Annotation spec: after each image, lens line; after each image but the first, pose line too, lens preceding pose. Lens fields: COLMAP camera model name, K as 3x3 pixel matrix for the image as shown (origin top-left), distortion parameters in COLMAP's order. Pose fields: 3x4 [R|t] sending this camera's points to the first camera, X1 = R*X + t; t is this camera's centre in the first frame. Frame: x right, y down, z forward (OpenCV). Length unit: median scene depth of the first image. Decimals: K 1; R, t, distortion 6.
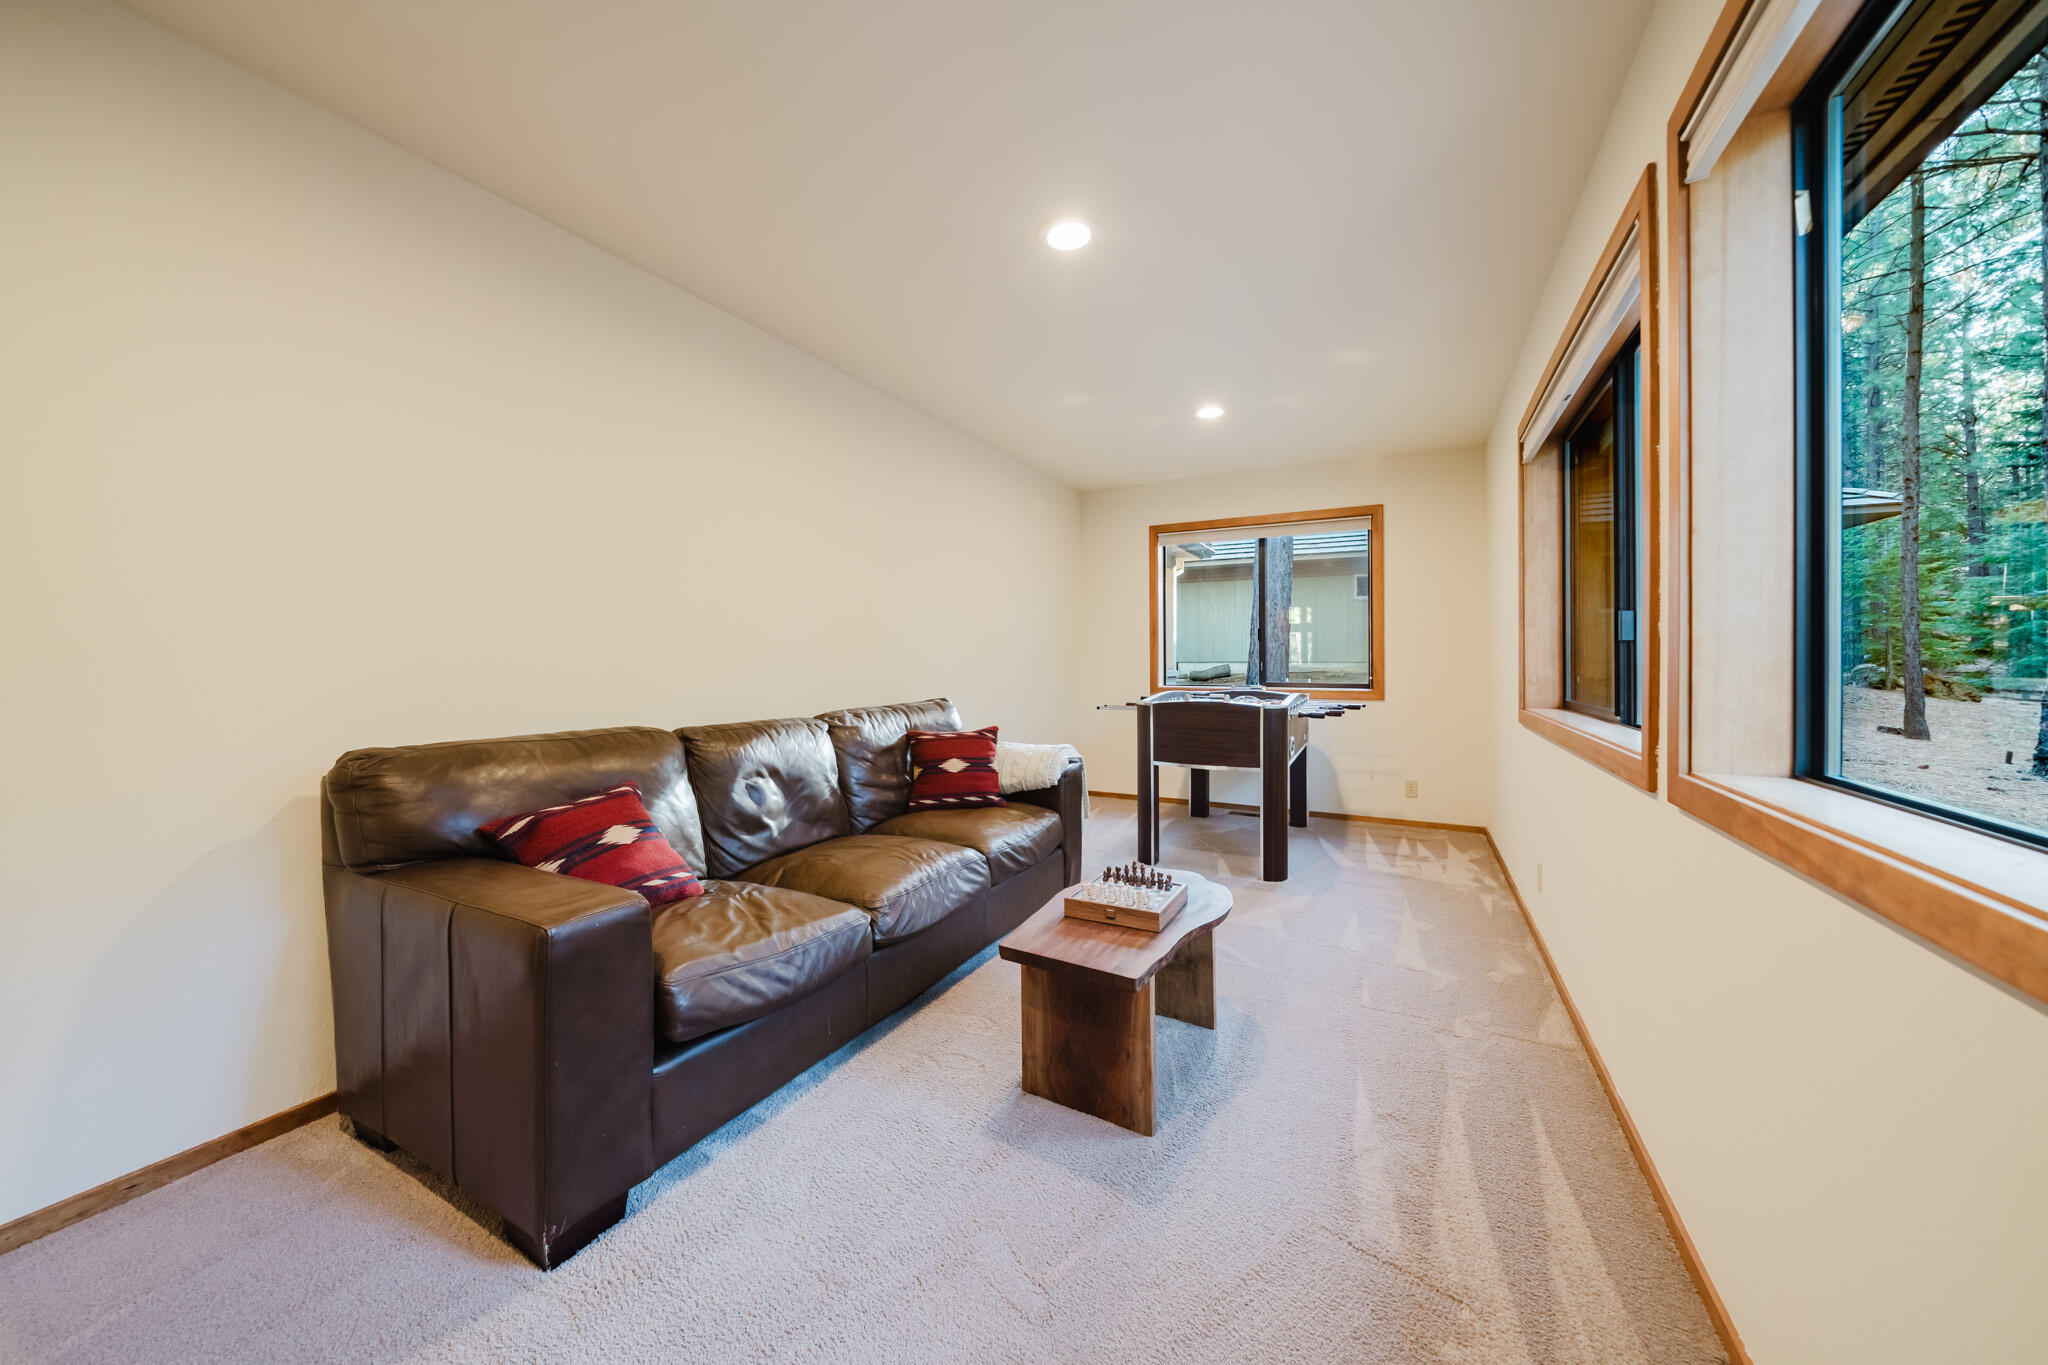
lens RADIAL K [[719.5, 0, 1022.1], [0, 719.5, 651.8], [0, 0, 1]] dist [0.000199, 0.000033]
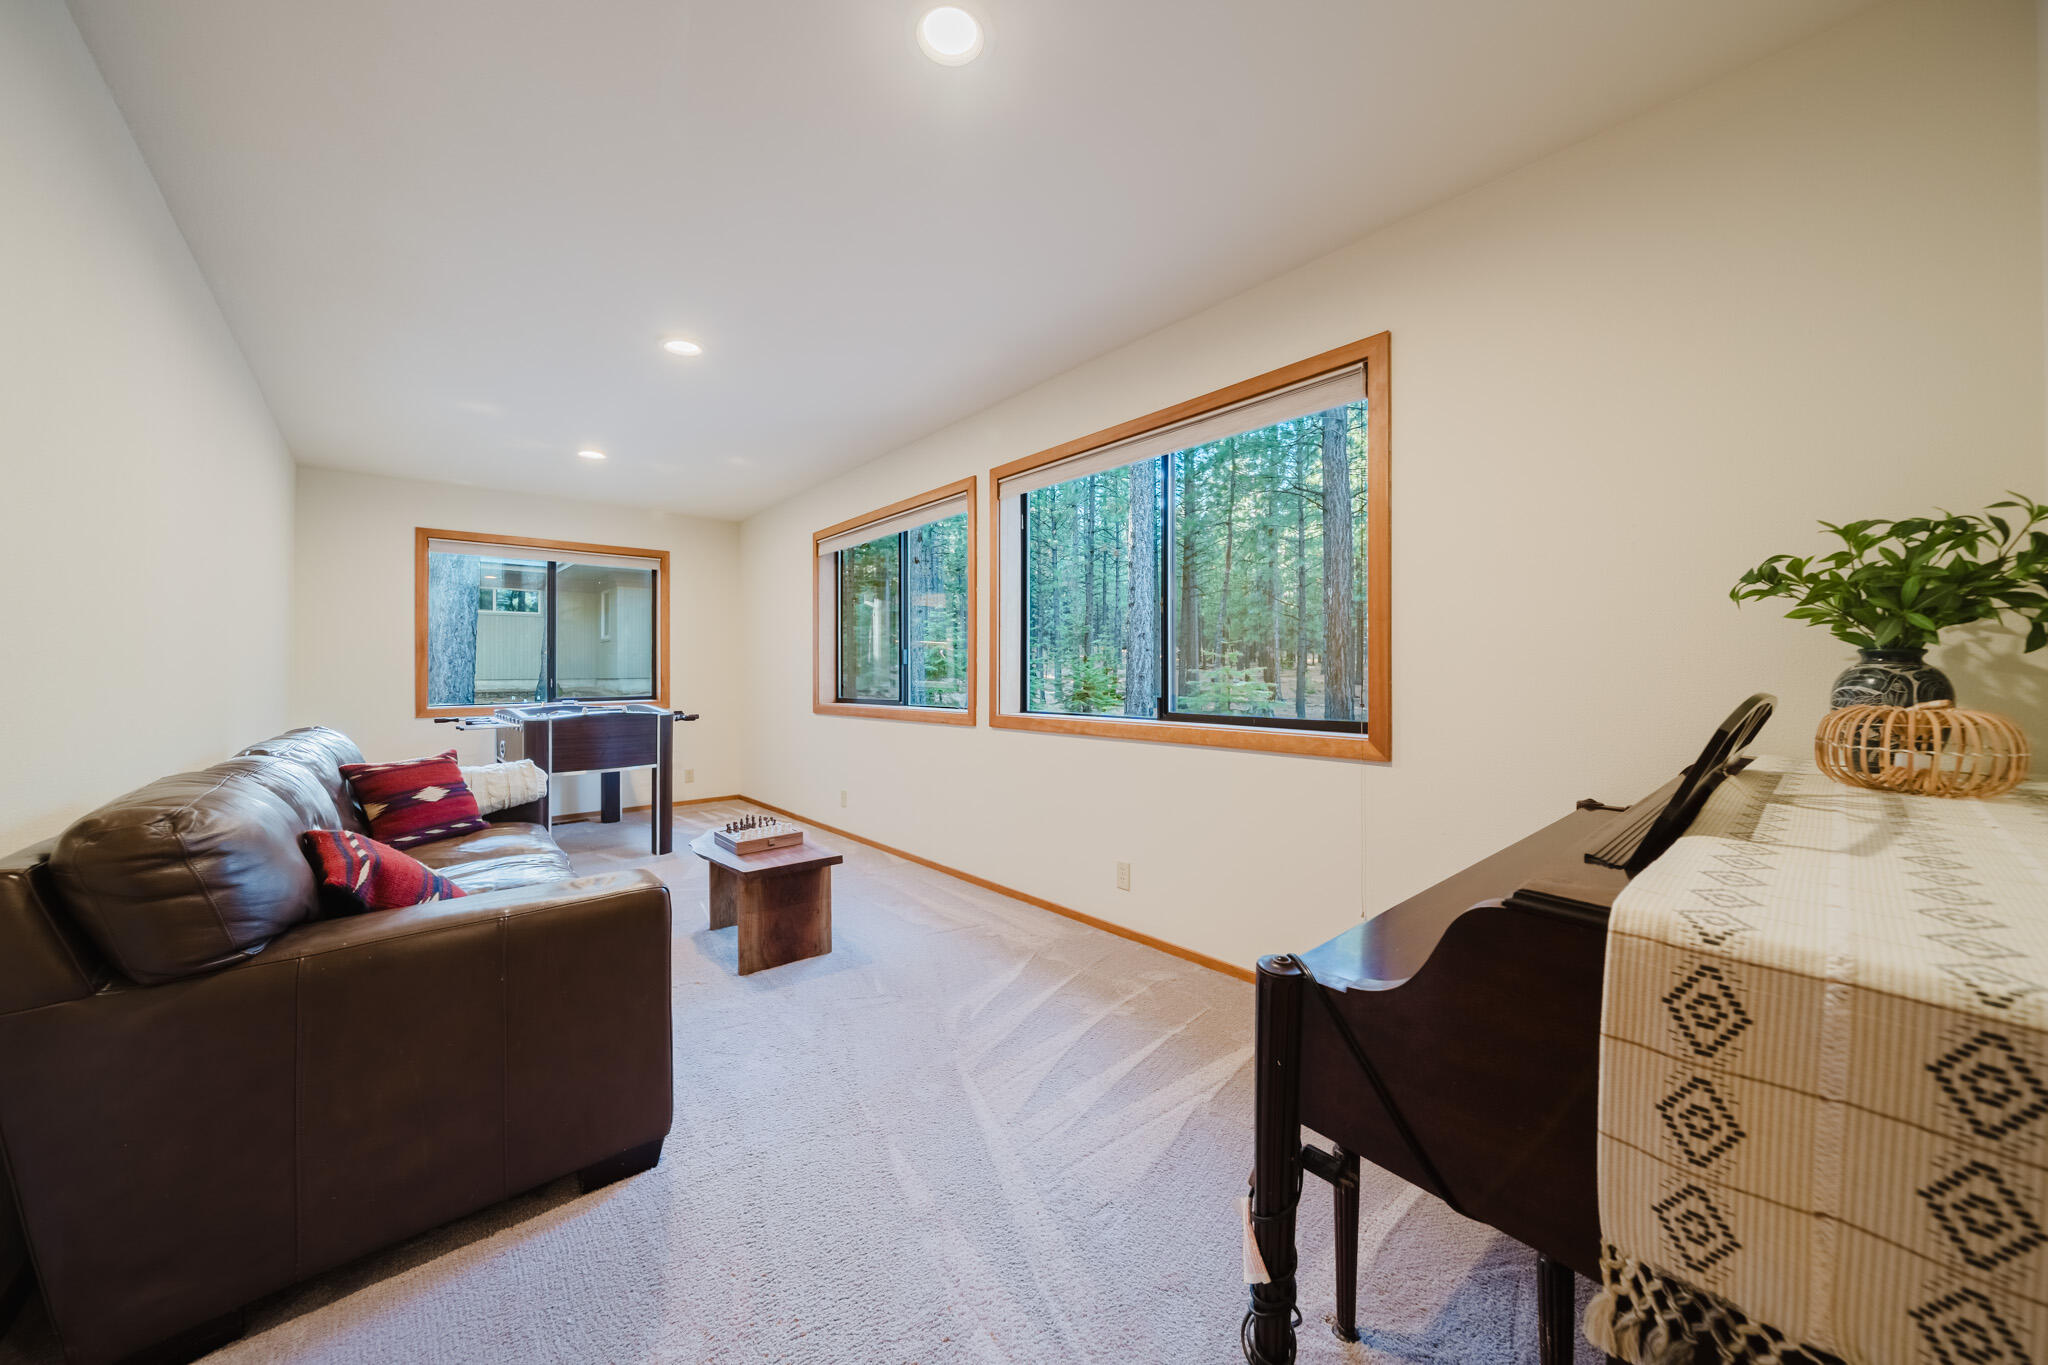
lens RADIAL K [[714.5, 0, 1028.1], [0, 714.5, 653.2], [0, 0, 1]] dist [-0.000095, 0.000026]
pose [[0.342922, 0.024656, 0.939040, -0.681120], [0.000122, 0.999654, -0.026292, 0.004717], [-0.939364, 0.009131, 0.342801, -0.013274]]
